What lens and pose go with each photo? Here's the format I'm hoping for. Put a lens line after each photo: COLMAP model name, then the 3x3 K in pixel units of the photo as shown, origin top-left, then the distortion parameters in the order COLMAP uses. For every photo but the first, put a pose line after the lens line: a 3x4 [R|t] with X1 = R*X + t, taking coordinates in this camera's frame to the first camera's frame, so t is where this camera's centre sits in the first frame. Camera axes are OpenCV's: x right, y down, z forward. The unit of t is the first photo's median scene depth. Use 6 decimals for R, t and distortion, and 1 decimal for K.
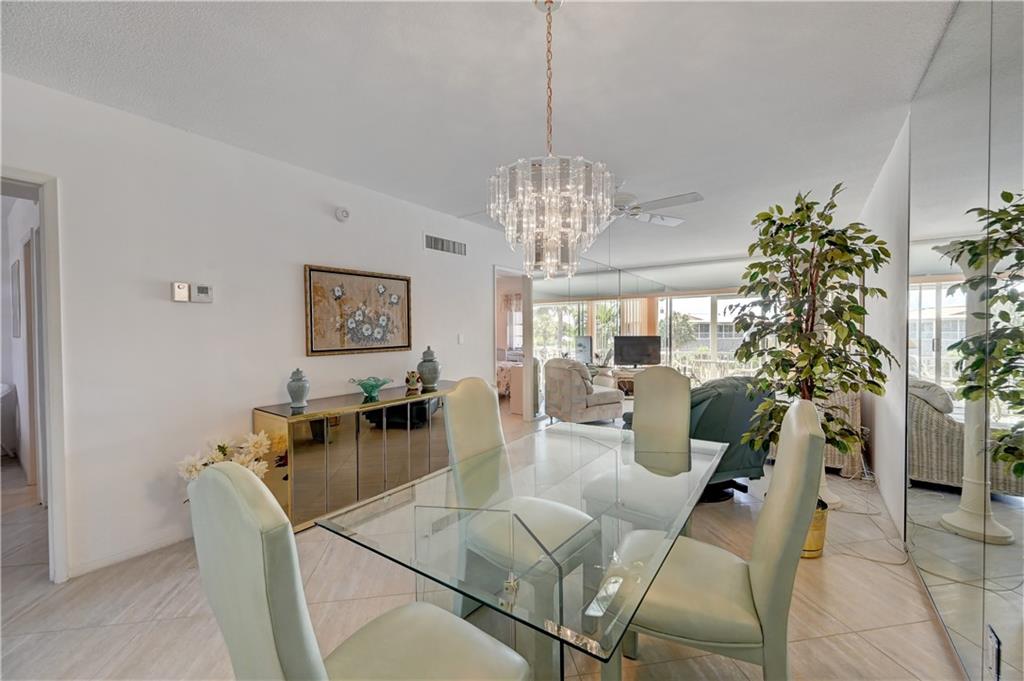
lens RADIAL K [[404.2, 0, 522.0], [0, 404.2, 355.7], [0, 0, 1]] dist [0.001075, 0.000135]
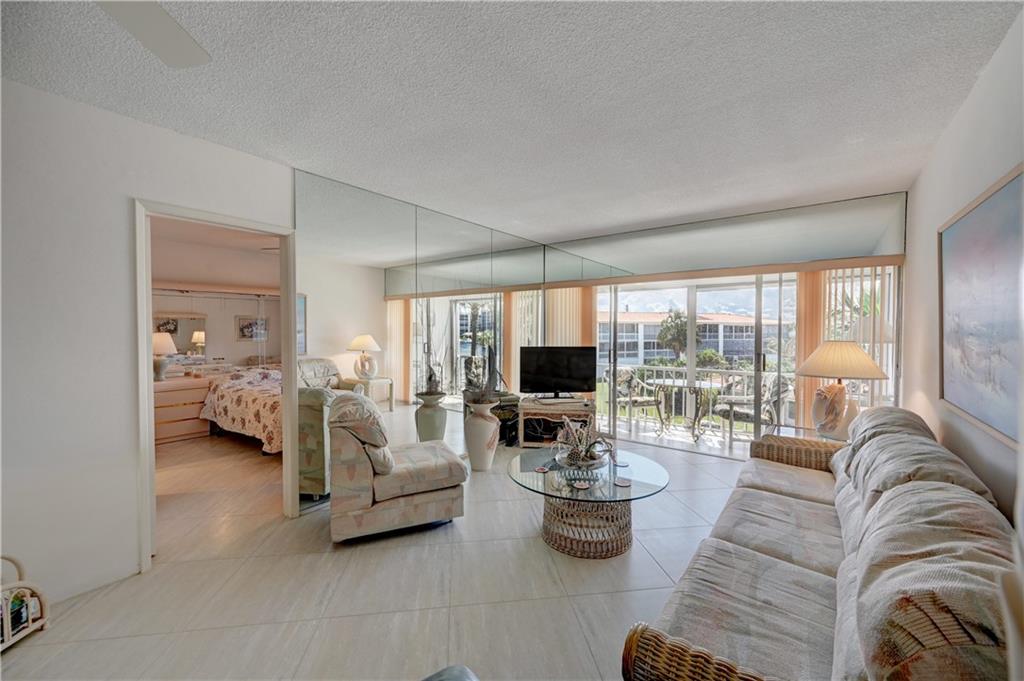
lens RADIAL K [[409.1, 0, 512.0], [0, 409.1, 340.5], [0, 0, 1]] dist [0.000112, -0.000008]
pose [[0.998791, 0.008902, -0.048349, 0.262418], [-0.010532, 0.999381, -0.033566, -0.039353], [0.048020, 0.034035, 0.998266, 0.387692]]
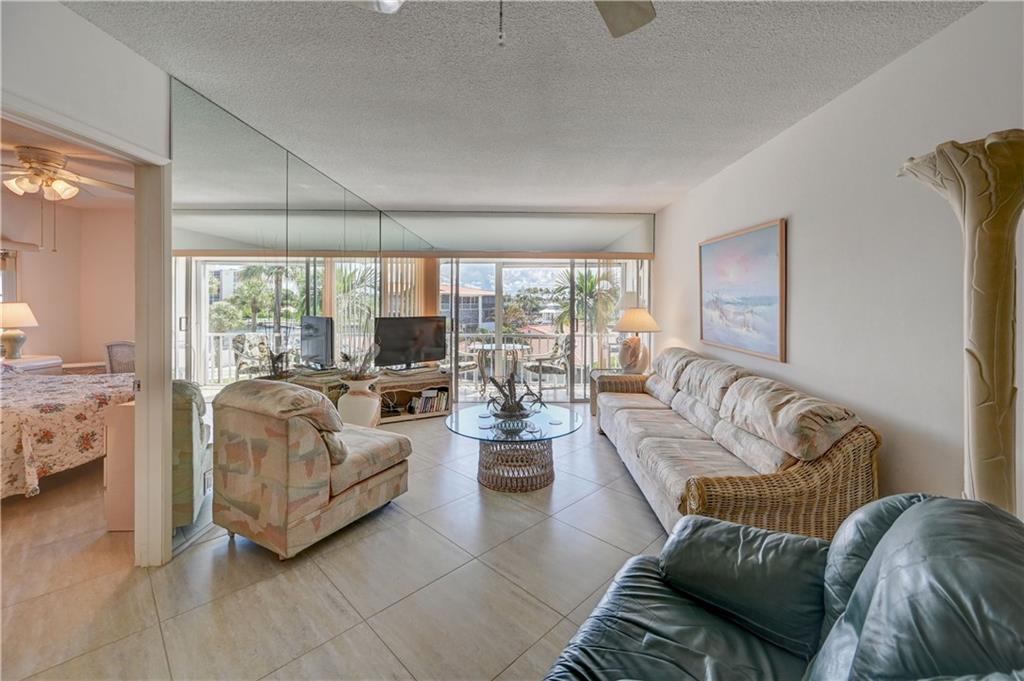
lens RADIAL K [[424.8, 0, 530.9], [0, 424.8, 303.0], [0, 0, 1]] dist [0.000425, 0.000138]
pose [[0.808978, 0.007460, 0.587792, 0.051201], [0.025823, 0.998503, -0.048213, -0.036515], [-0.587272, 0.054182, 0.807574, 0.386855]]
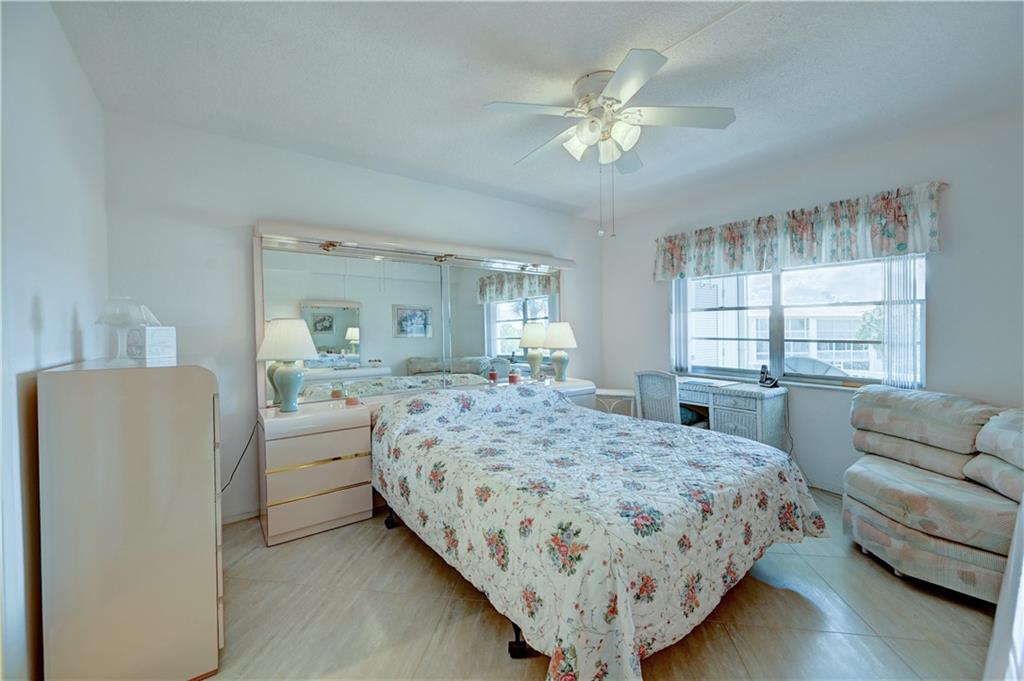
lens RADIAL K [[409.1, 0, 512.0], [0, 409.1, 340.5], [0, 0, 1]] dist [0.000112, -0.000008]
pose [[0.946745, 0.010268, -0.321822, -0.079132], [-0.019754, 0.999461, -0.026223, -0.044917], [0.321379, 0.031183, 0.946437, 0.789147]]
